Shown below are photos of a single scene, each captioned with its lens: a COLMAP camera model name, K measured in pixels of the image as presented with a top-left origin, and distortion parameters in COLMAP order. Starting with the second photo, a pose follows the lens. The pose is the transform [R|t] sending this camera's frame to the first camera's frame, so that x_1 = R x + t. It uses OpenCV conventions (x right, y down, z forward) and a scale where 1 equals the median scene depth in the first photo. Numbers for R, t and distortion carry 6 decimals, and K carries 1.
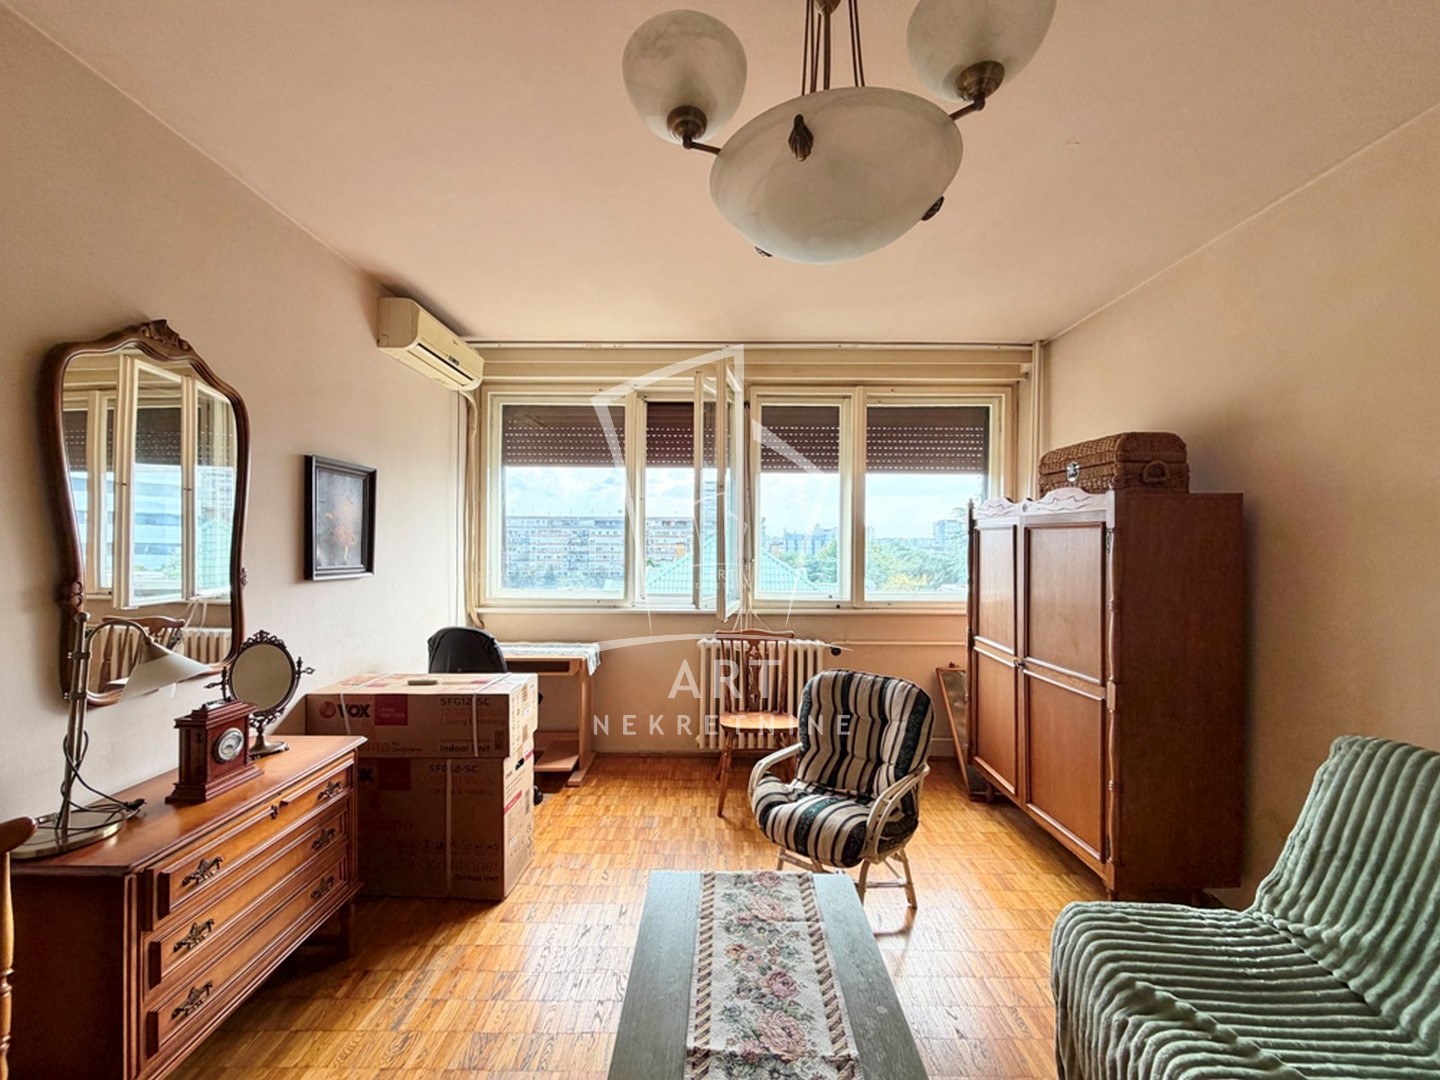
lens RADIAL K [[572.6, 0, 714.7], [0, 572.6, 542.9], [0, 0, 1]] dist [0.000240, -0.000636]
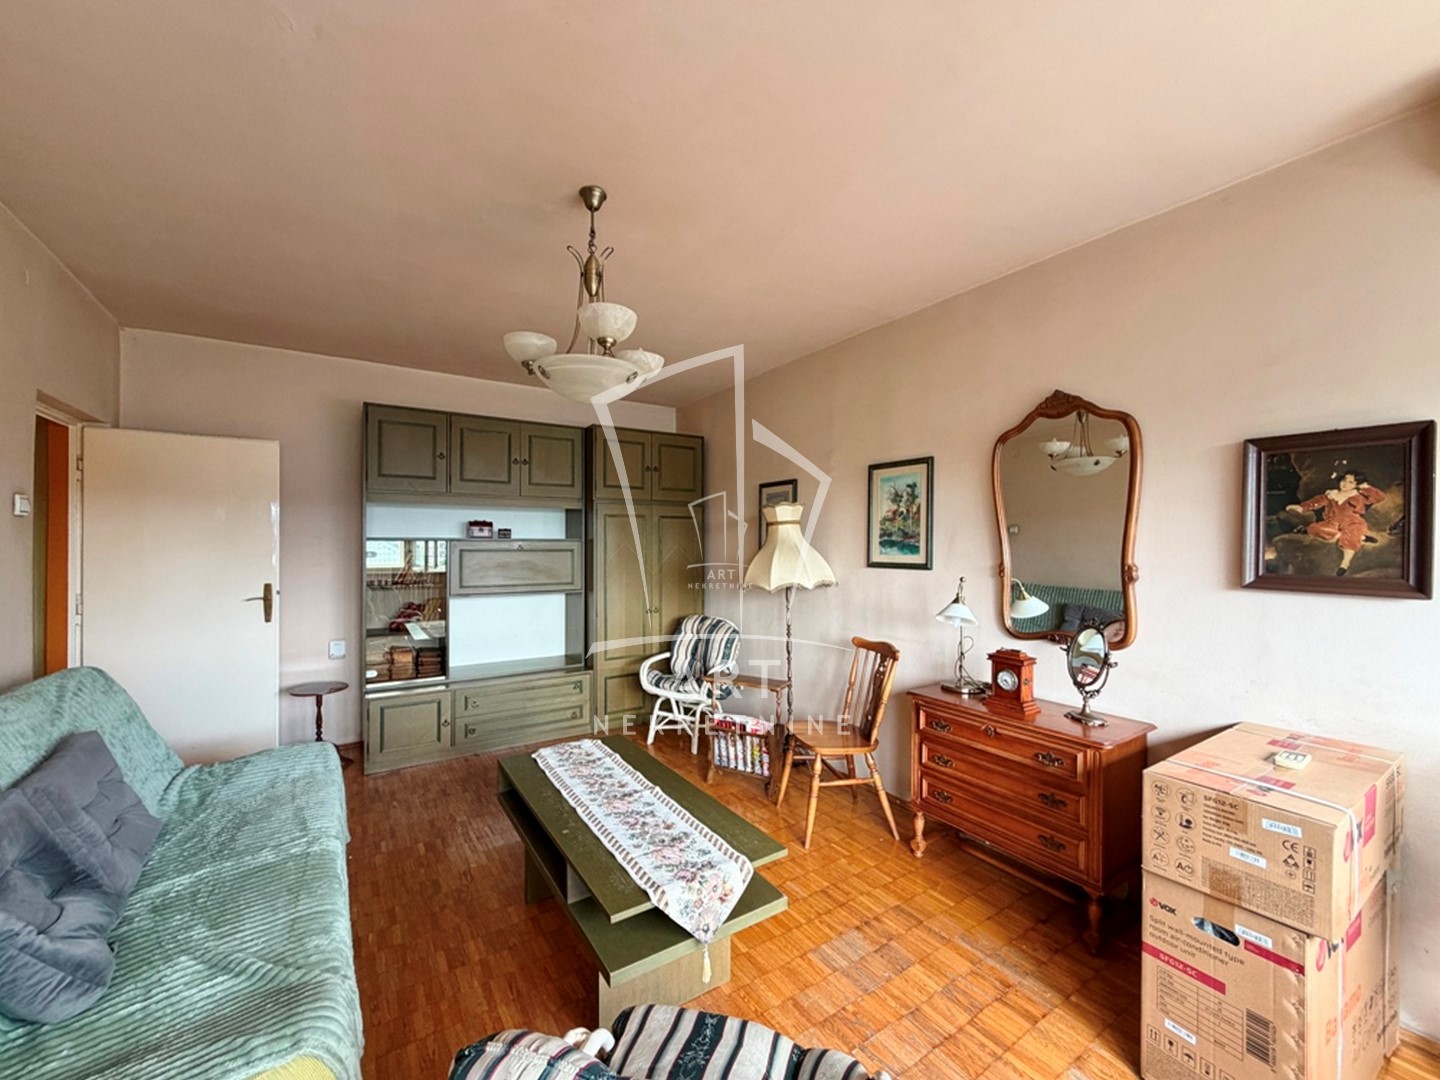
lens RADIAL K [[572.6, 0, 714.7], [0, 572.6, 542.9], [0, 0, 1]] dist [0.000240, -0.000636]
pose [[-0.833438, -0.012803, -0.552465, 0.267476], [-0.013157, 0.999908, -0.003324, 0.008067], [0.552456, 0.004499, -0.833530, 0.817981]]
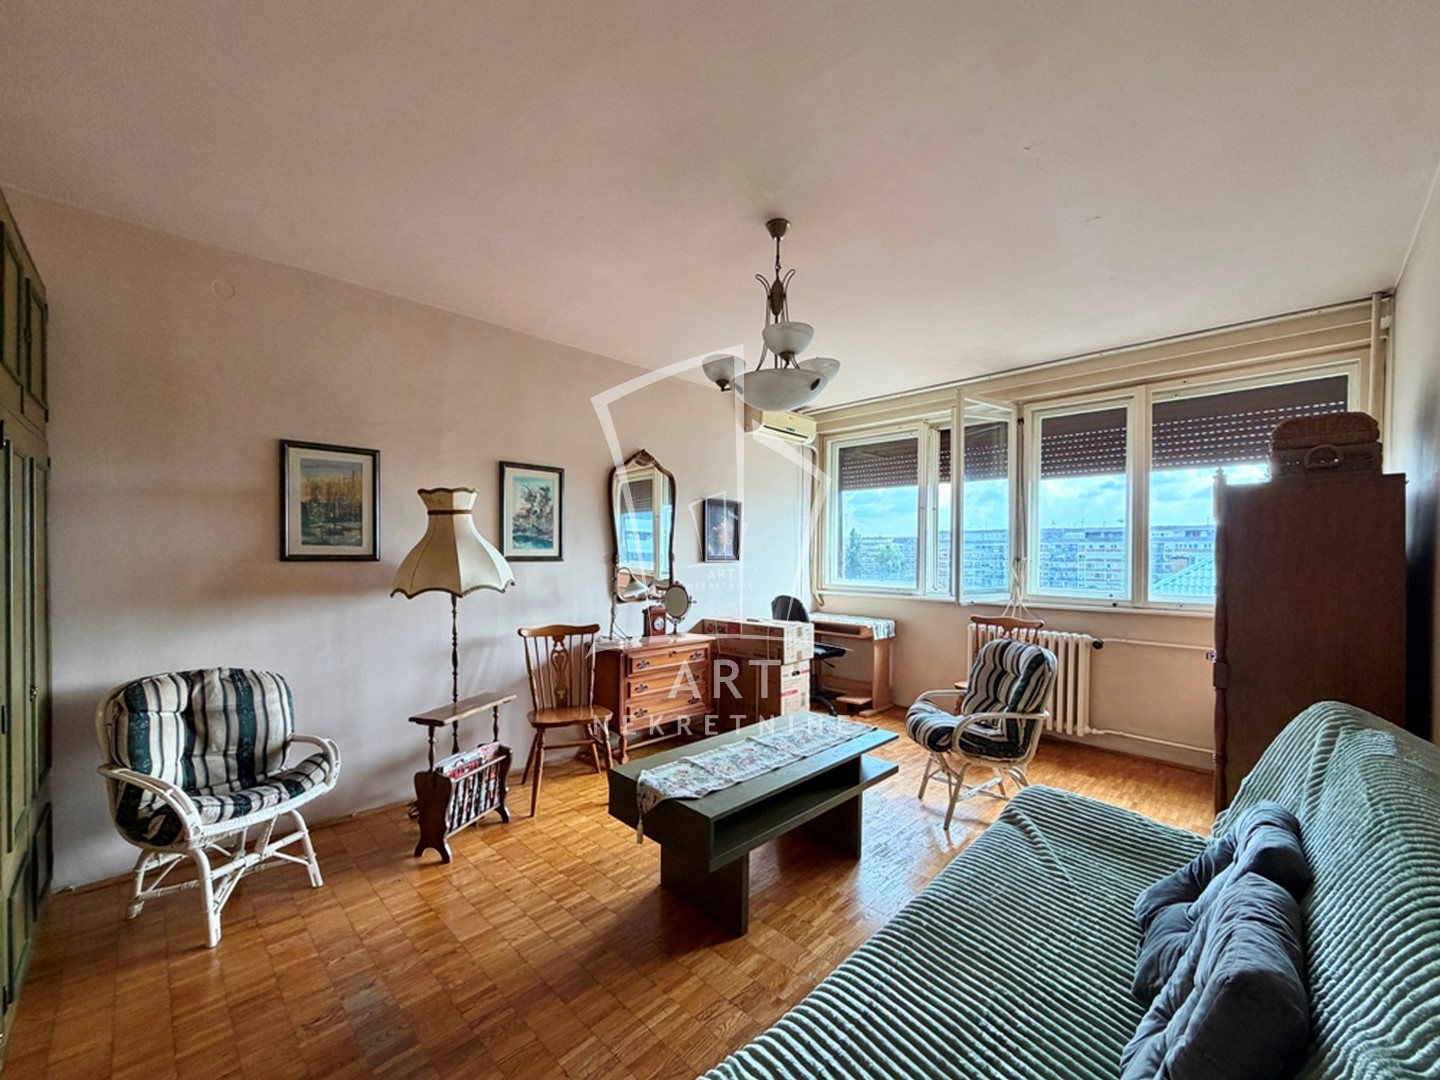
lens RADIAL K [[580.0, 0, 715.8], [0, 580.0, 558.2], [0, 0, 1]] dist [0.000963, -0.000172]
pose [[0.711358, 0.005411, -0.702809, 0.470278], [-0.005302, 0.999983, 0.002332, 0.031851], [0.702810, 0.002068, 0.711375, -0.256720]]
